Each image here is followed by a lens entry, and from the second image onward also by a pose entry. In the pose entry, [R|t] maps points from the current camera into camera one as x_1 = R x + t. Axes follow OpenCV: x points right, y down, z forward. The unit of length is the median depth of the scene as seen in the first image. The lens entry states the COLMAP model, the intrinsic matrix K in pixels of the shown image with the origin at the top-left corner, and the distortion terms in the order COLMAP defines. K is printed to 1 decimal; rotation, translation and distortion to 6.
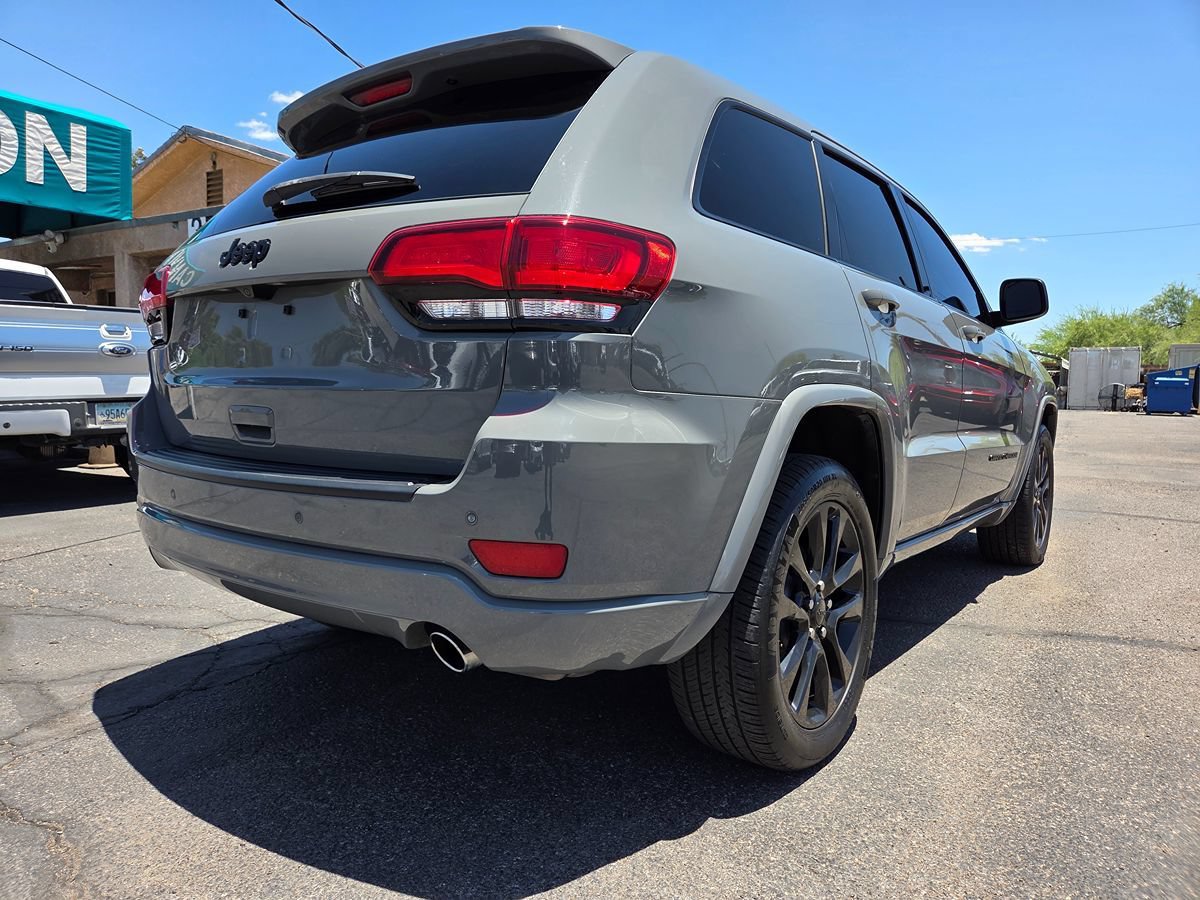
lens RADIAL K [[807.1, 0, 587.6], [0, 807.1, 443.2], [0, 0, 1]] dist [0.055451, -0.046860]
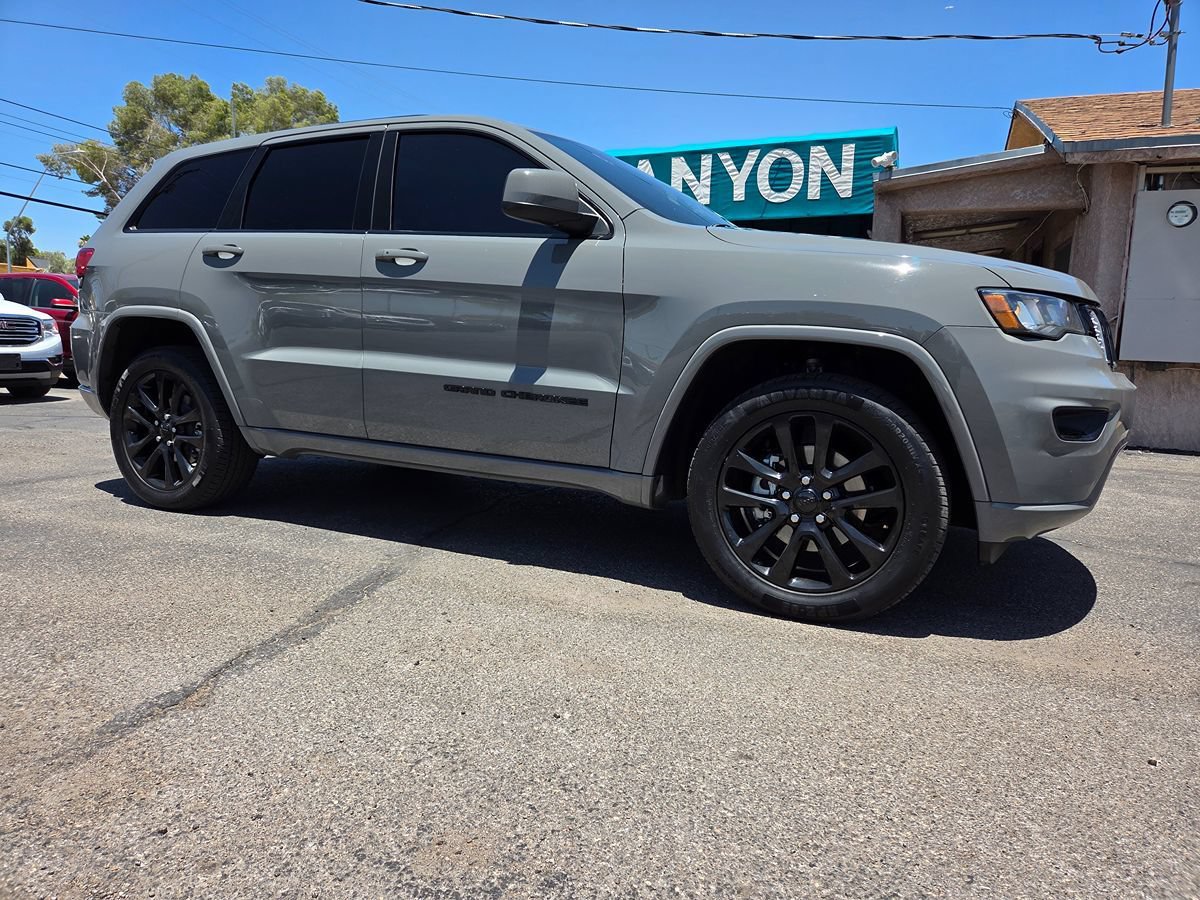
lens RADIAL K [[801.9, 0, 601.5], [0, 801.9, 444.8], [0, 0, 1]] dist [0.069368, -0.058010]
pose [[0.197768, 0.112552, -0.973766, 0.825335], [-0.098484, 0.990641, 0.094501, -0.011879], [0.975289, 0.077212, 0.207001, 0.572307]]
